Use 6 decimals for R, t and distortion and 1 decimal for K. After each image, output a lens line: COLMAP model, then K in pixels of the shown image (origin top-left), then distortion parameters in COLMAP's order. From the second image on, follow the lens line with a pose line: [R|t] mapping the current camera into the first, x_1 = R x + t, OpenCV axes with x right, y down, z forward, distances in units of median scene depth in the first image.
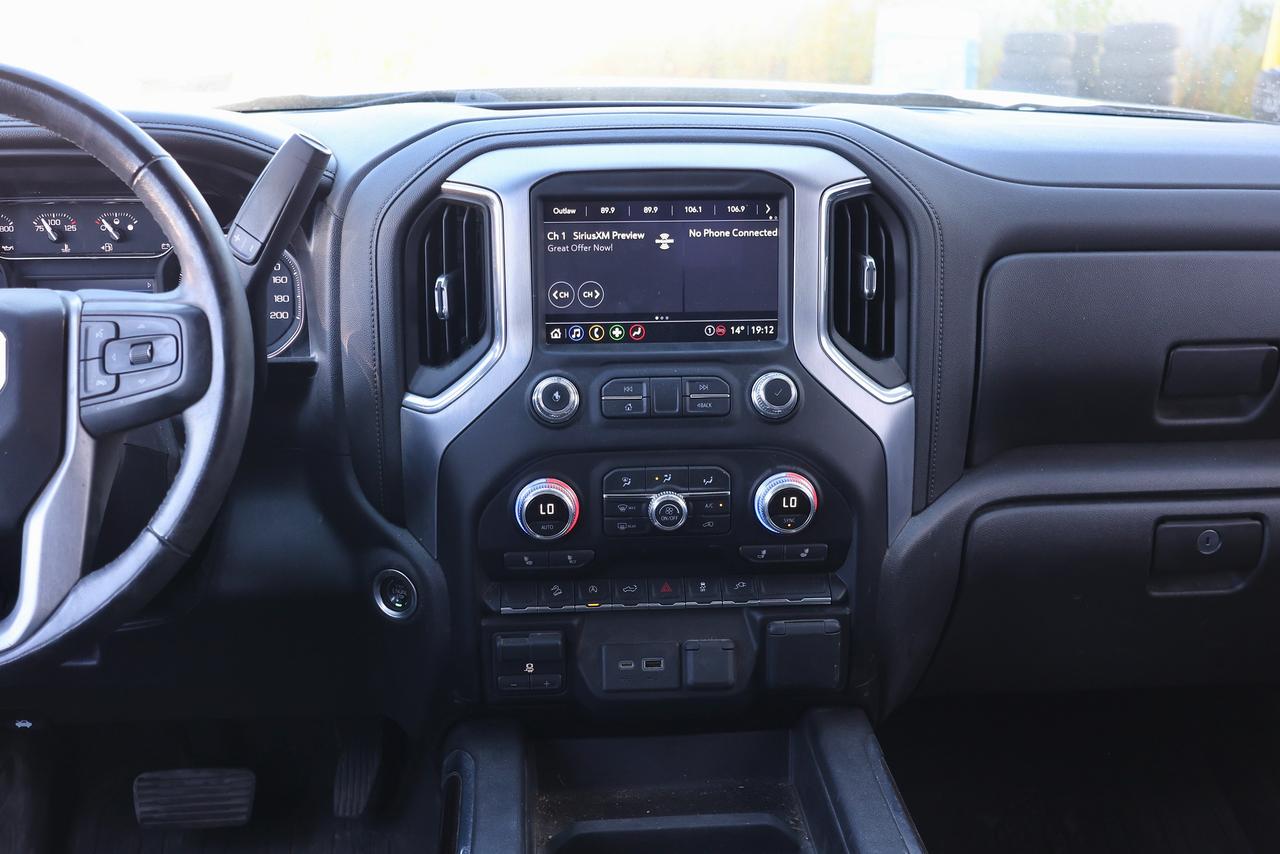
lens RADIAL K [[1353.3, 0, 623.0], [0, 1353.3, 406.7], [0, 0, 1]] dist [-0.006040, 0.000000]
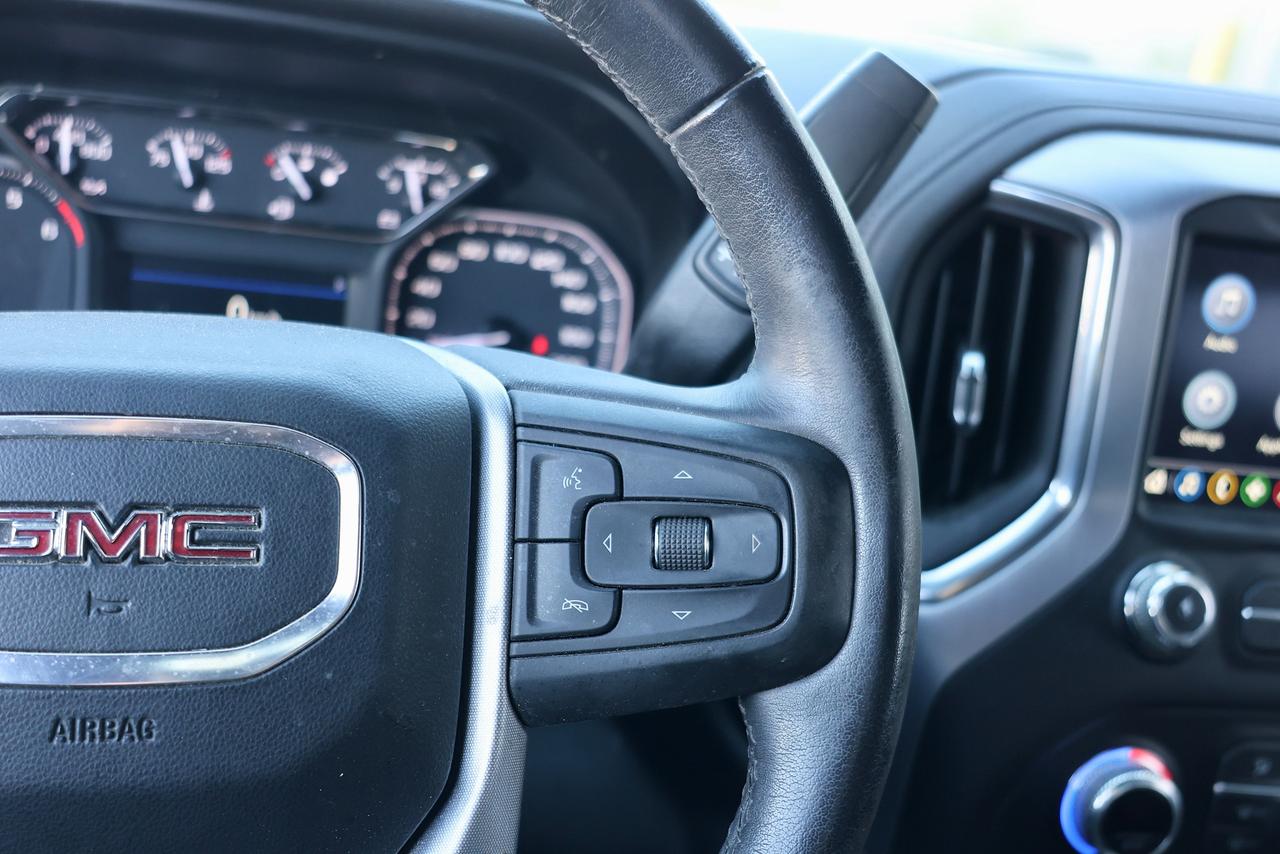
lens RADIAL K [[1464.4, 0, 637.3], [0, 1464.4, 417.9], [0, 0, 1]] dist [0.002985, 0.000000]
pose [[0.986026, 0.109885, 0.125208, -0.331875], [-0.111901, 0.993677, 0.009165, -0.061501], [-0.123410, -0.023048, 0.992088, 0.437713]]
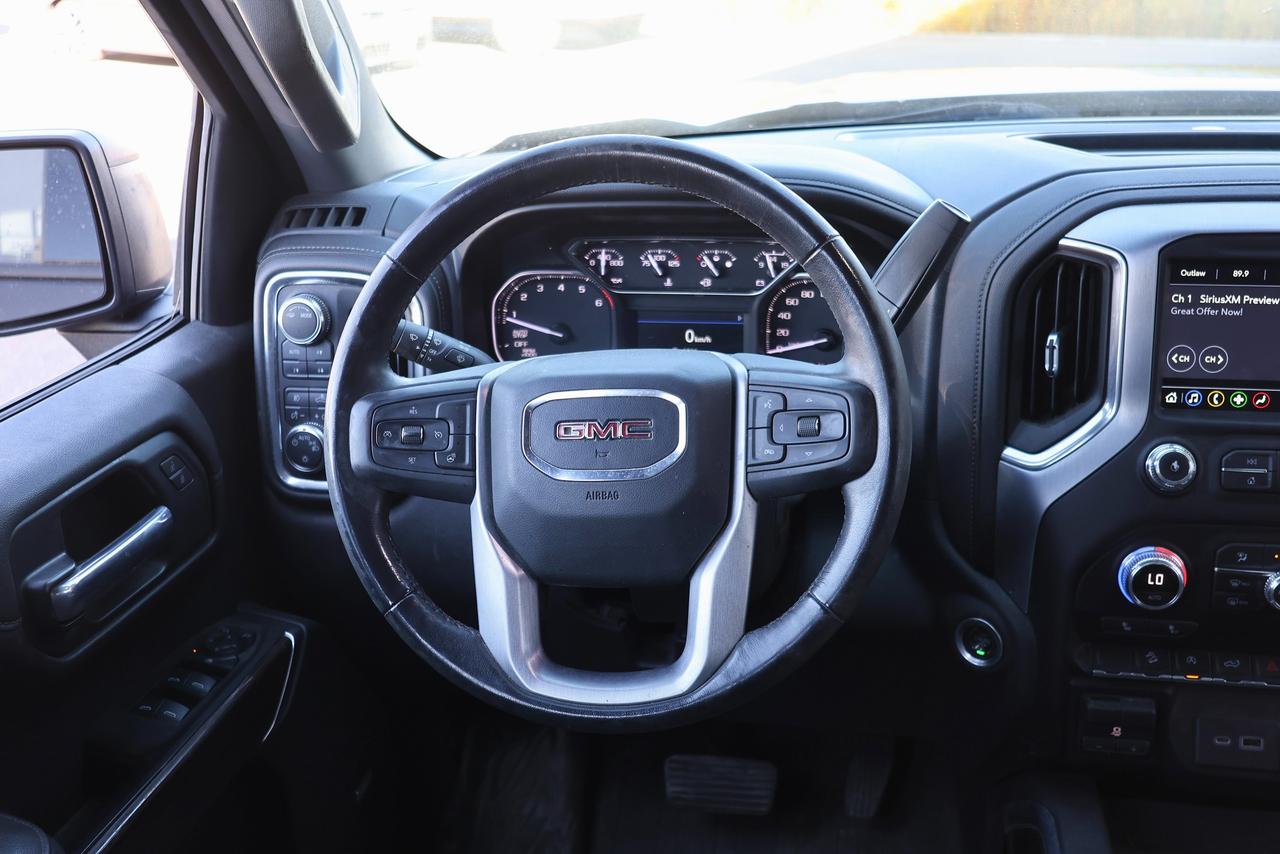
lens RADIAL K [[1353.3, 0, 641.0], [0, 1353.3, 408.8], [0, 0, 1]] dist [-0.006040, 0.000000]
pose [[0.962800, 0.058562, -0.263795, -0.159005], [-0.046072, 0.997516, 0.053291, -0.079885], [0.266260, -0.039155, 0.963106, -0.034592]]
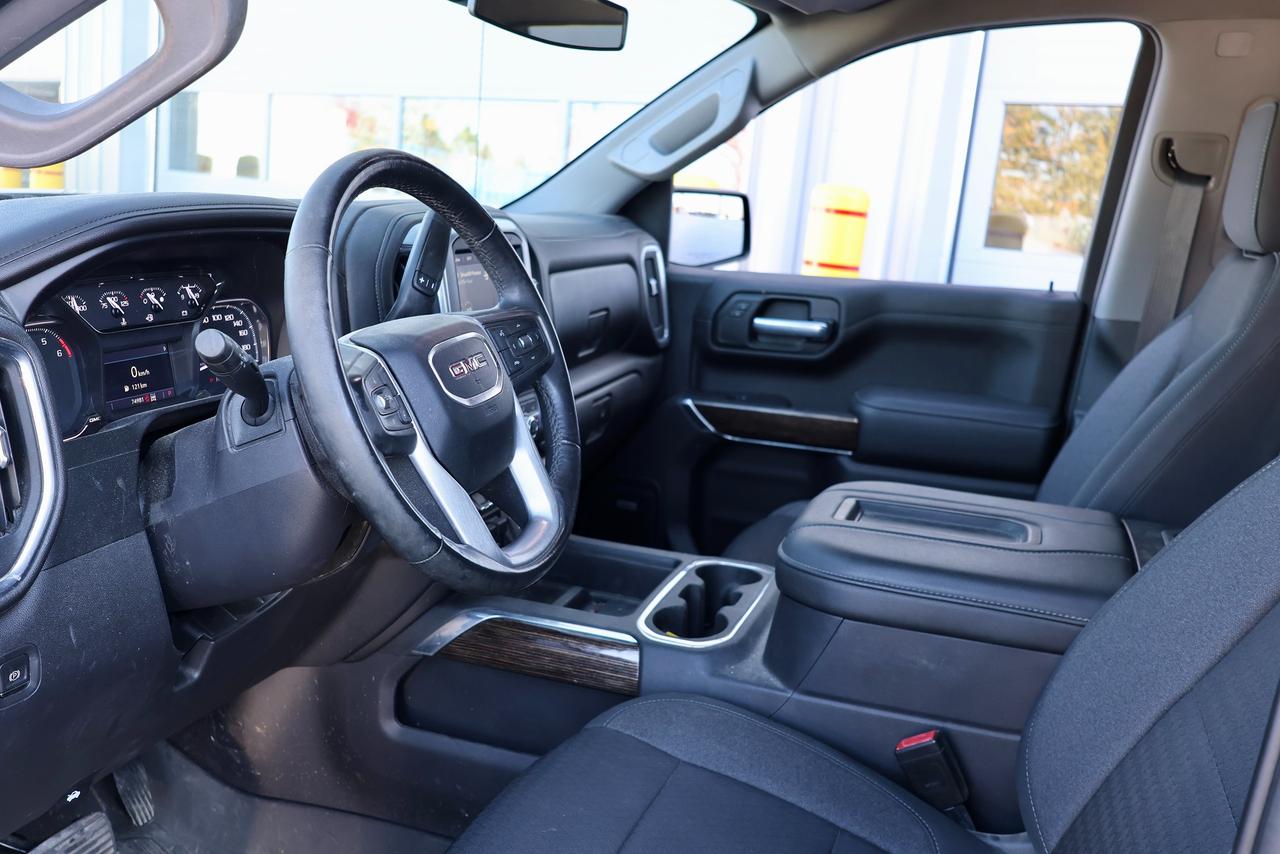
lens RADIAL K [[1074.0, 0, 644.1], [0, 1074.0, 426.8], [0, 0, 1]] dist [-0.009313, -0.001045]
pose [[0.390728, -0.184346, 0.901858, -1.149740], [0.221613, 0.969763, 0.102213, -0.029917], [-0.893431, 0.159926, 0.419767, 0.273963]]
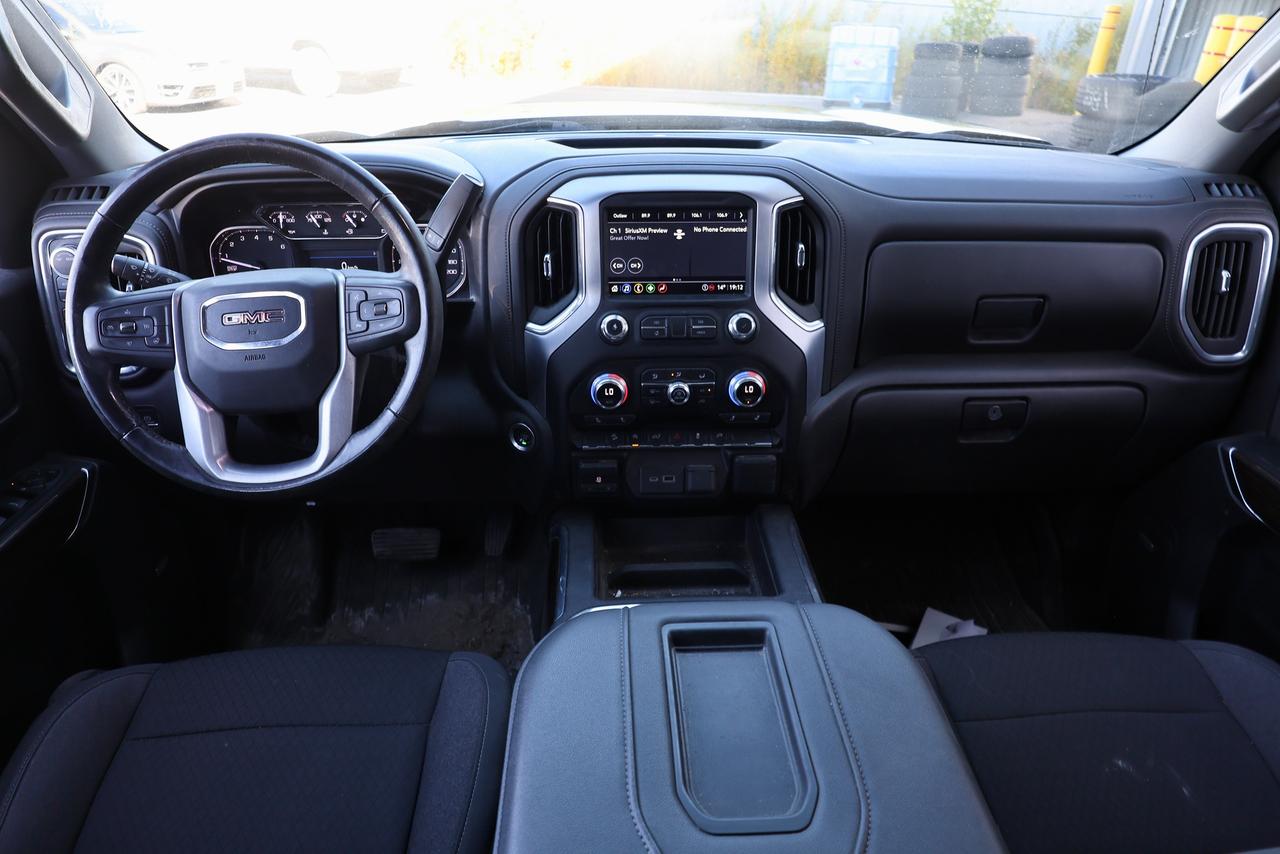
lens RADIAL K [[858.5, 0, 633.6], [0, 858.5, 421.8], [0, 0, 1]] dist [-0.003574, -0.001213]
pose [[0.999616, 0.012505, -0.024710, 0.003086], [-0.008688, 0.988807, 0.148949, -0.049438], [0.026296, -0.148677, 0.988536, -0.094075]]
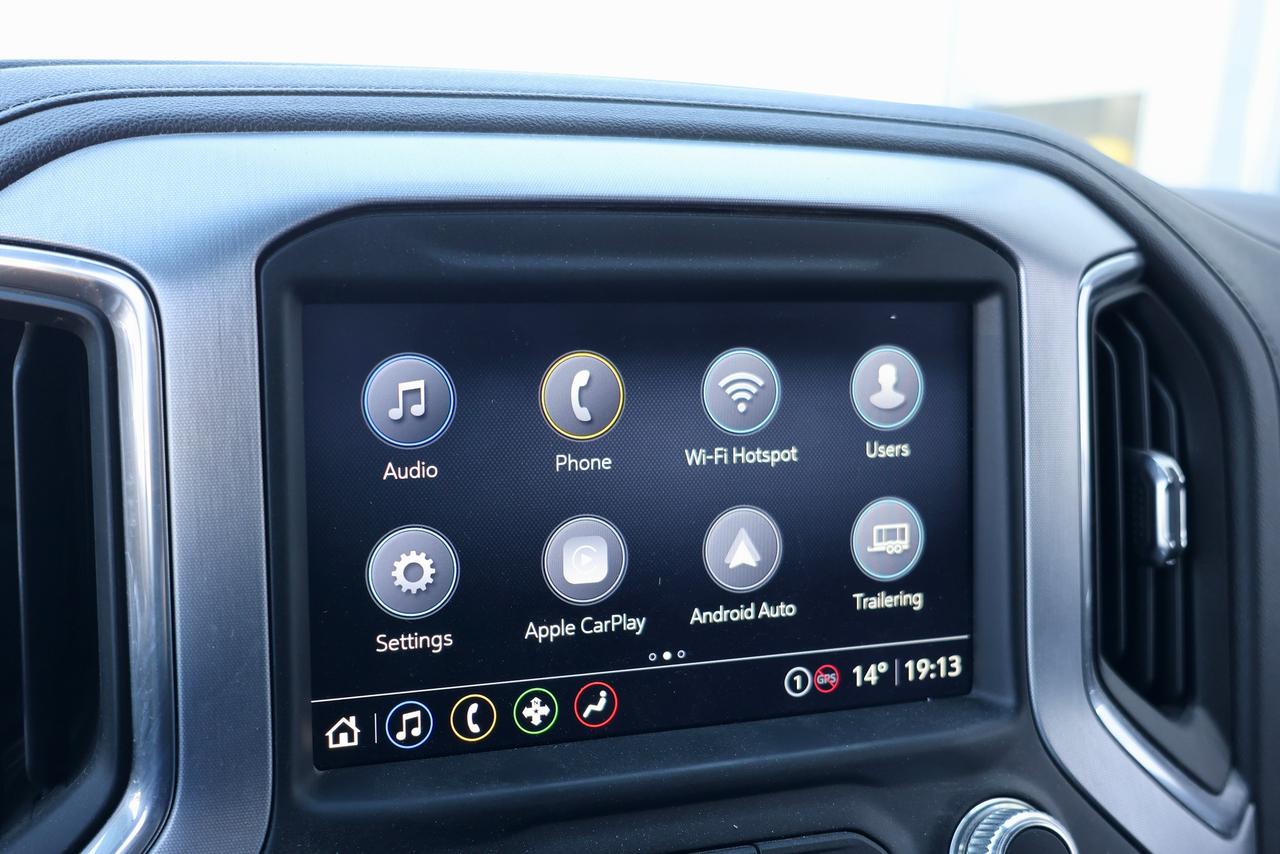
lens RADIAL K [[1464.4, 0, 641.5], [0, 1464.4, 424.8], [0, 0, 1]] dist [0.002985, 0.000000]
pose [[0.953666, -0.021409, 0.300105, -0.082934], [0.055850, 0.992726, -0.106659, -0.083741], [-0.295638, 0.118478, 0.947925, 0.656508]]
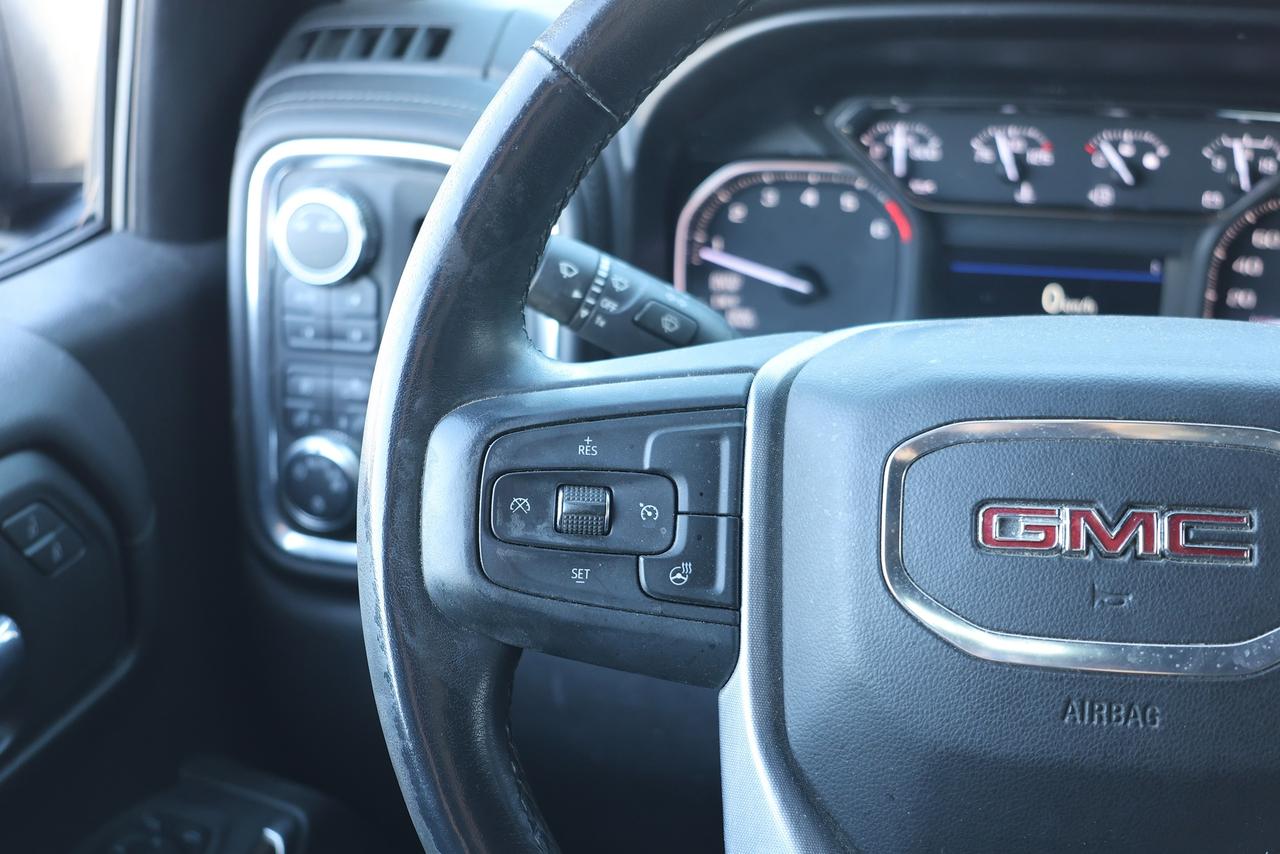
lens RADIAL K [[1464.4, 0, 637.5], [0, 1464.4, 416.7], [0, 0, 1]] dist [0.002985, 0.000000]
pose [[0.949356, 0.106392, -0.295640, -0.406739], [-0.087640, 0.993248, 0.076013, -0.063239], [0.301731, -0.046254, 0.952270, 0.411727]]
